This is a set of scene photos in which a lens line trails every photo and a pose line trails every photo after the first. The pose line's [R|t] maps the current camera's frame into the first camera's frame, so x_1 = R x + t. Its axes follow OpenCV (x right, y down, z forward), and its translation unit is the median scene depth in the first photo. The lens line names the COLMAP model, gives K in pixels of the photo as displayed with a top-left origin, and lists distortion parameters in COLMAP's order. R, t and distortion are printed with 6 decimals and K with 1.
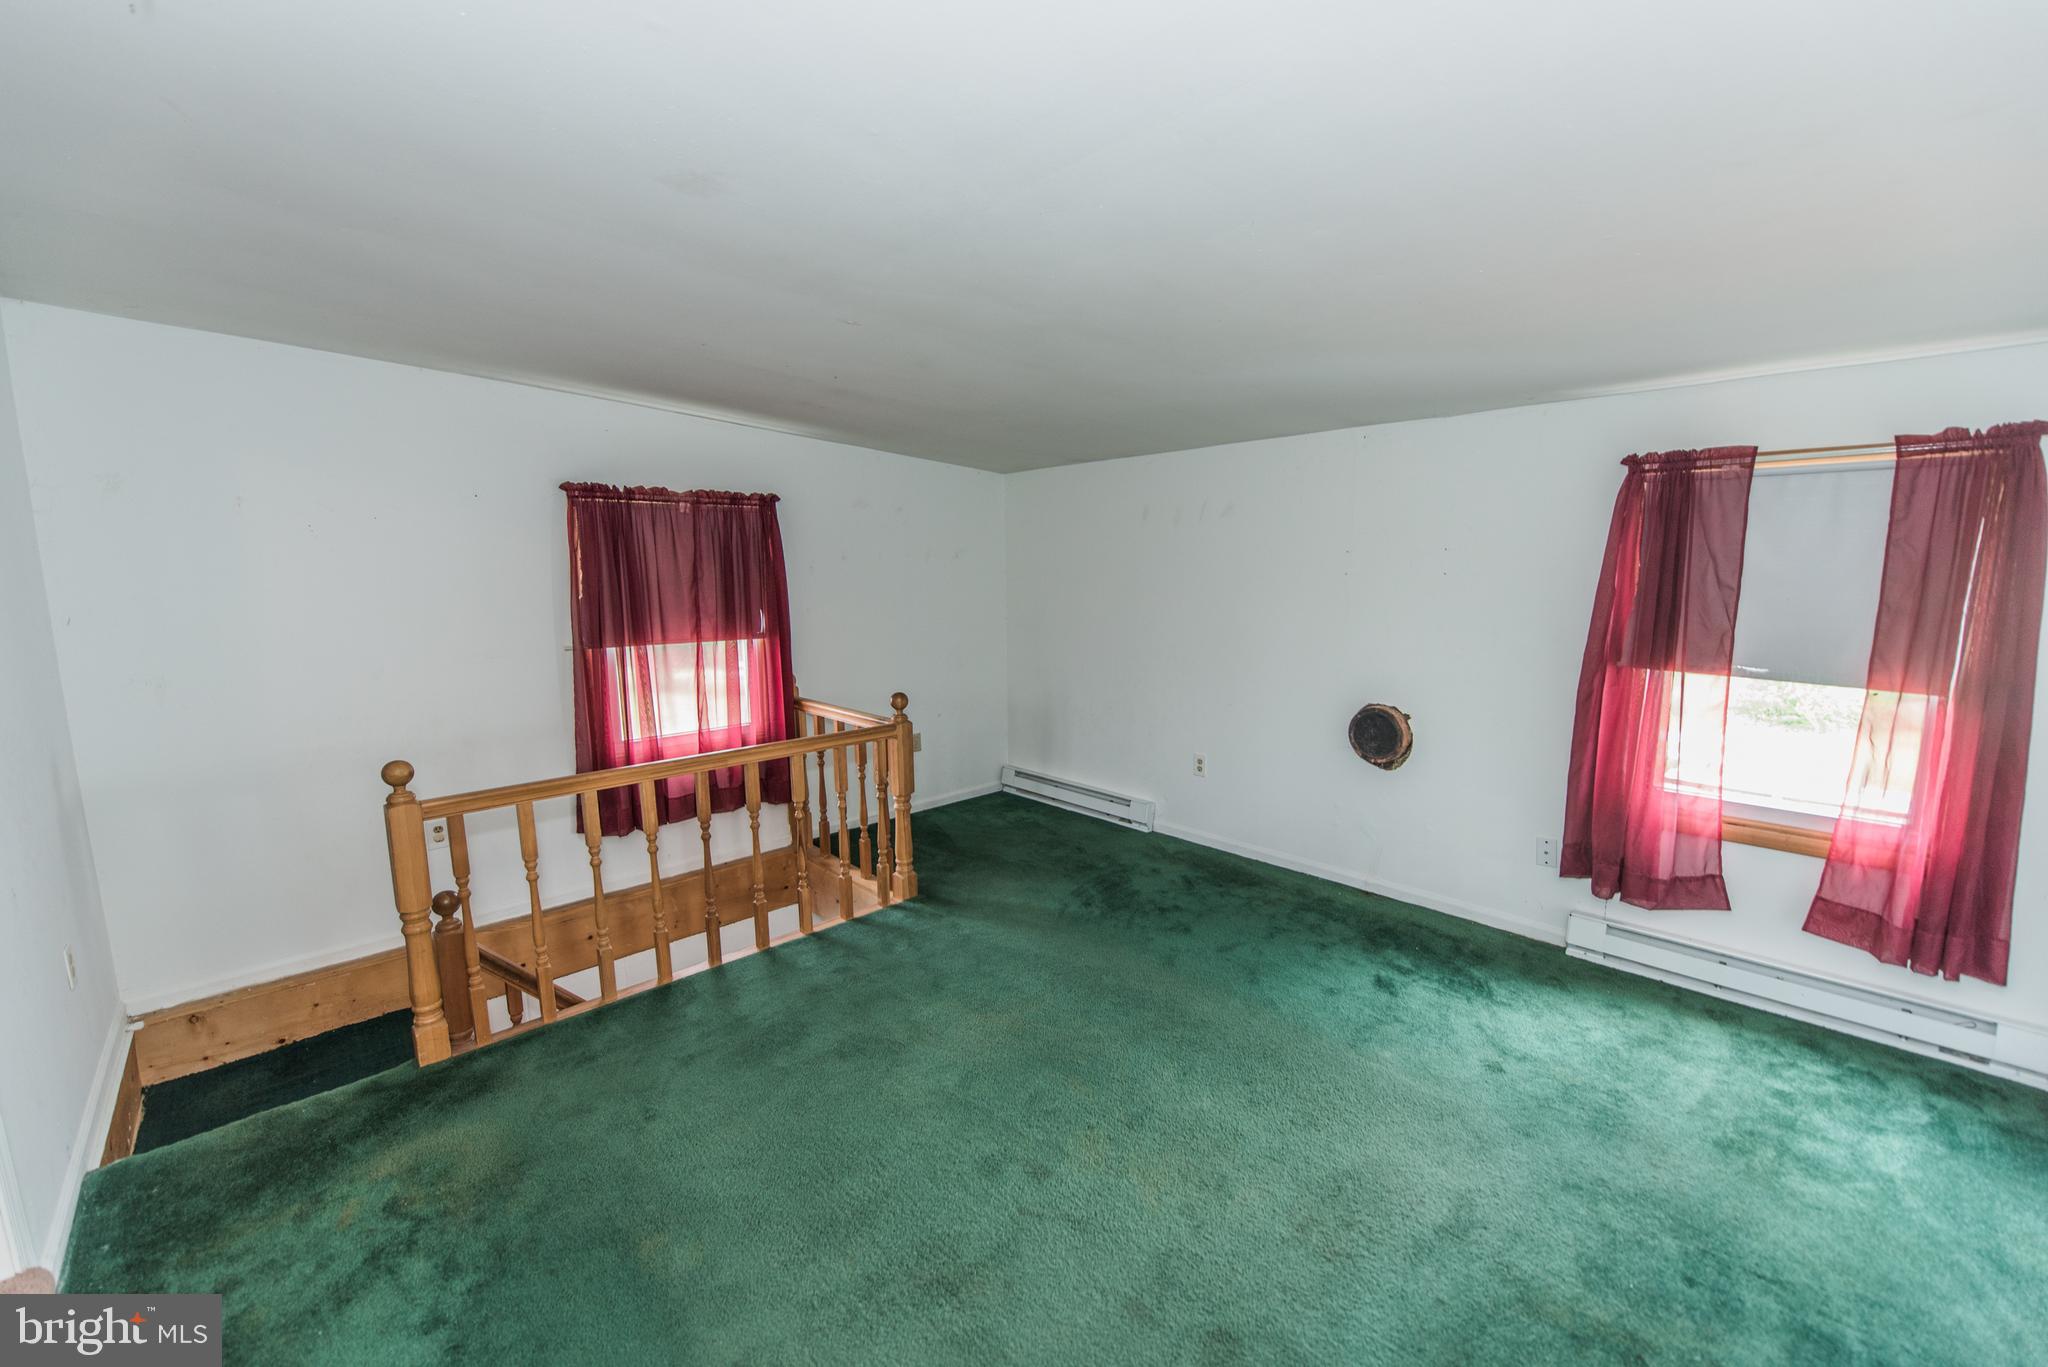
lens RADIAL K [[821.9, 0, 1025.0], [0, 821.9, 677.3], [0, 0, 1]] dist [-0.017779, -0.000409]
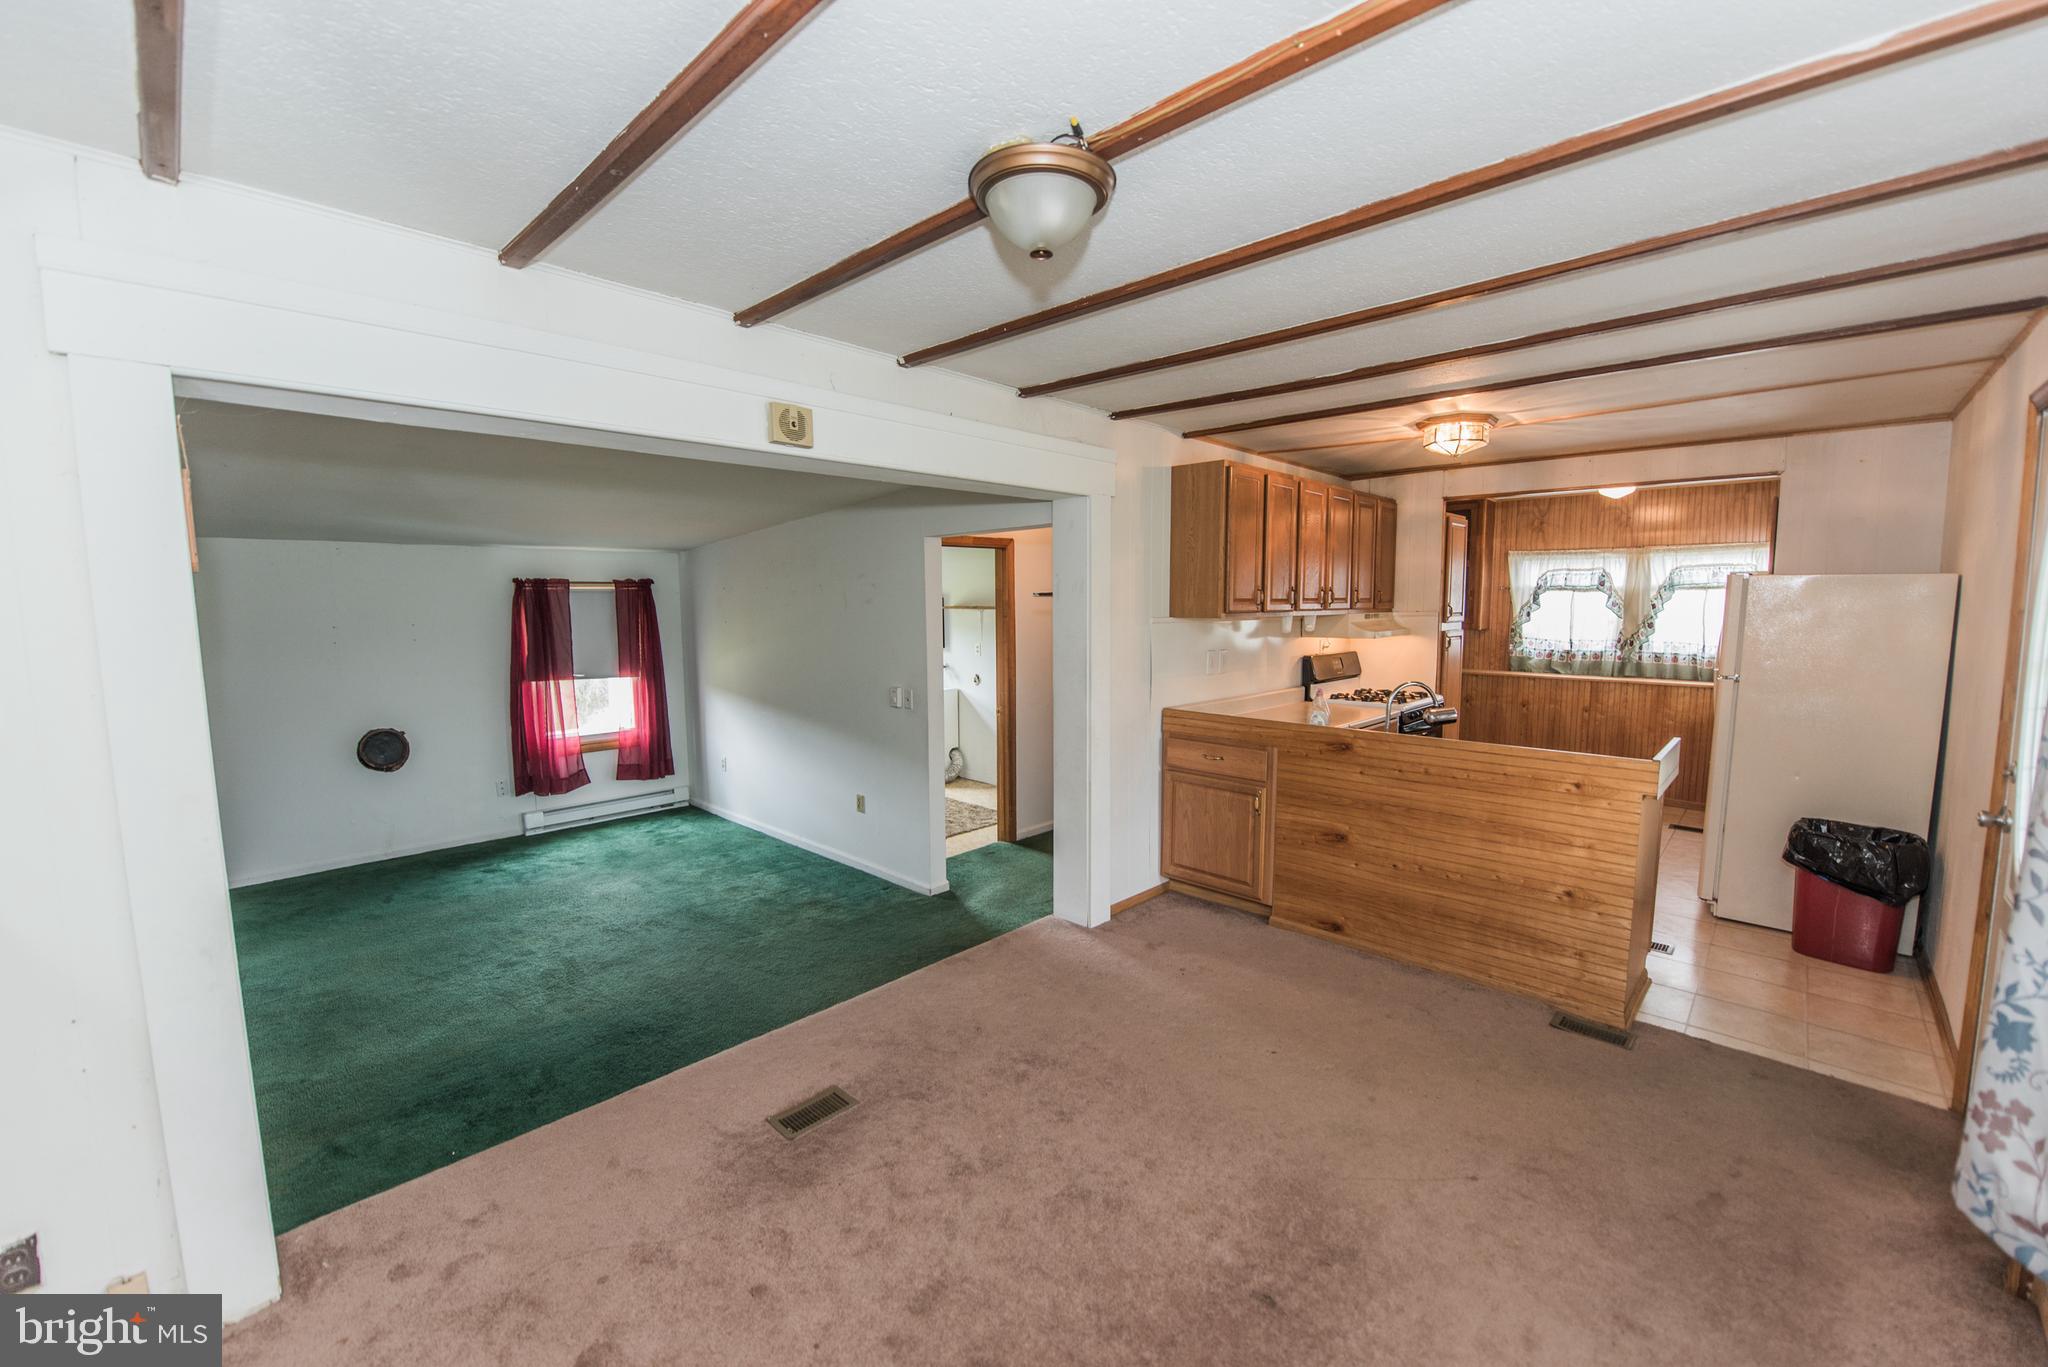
lens RADIAL K [[821.9, 0, 1024.6], [0, 821.9, 684.2], [0, 0, 1]] dist [-0.017779, -0.000409]
pose [[-0.052667, -0.093236, 0.994250, -1.483070], [0.142252, 0.984778, 0.099883, -0.038608], [-0.988428, 0.146694, -0.038602, -0.150068]]
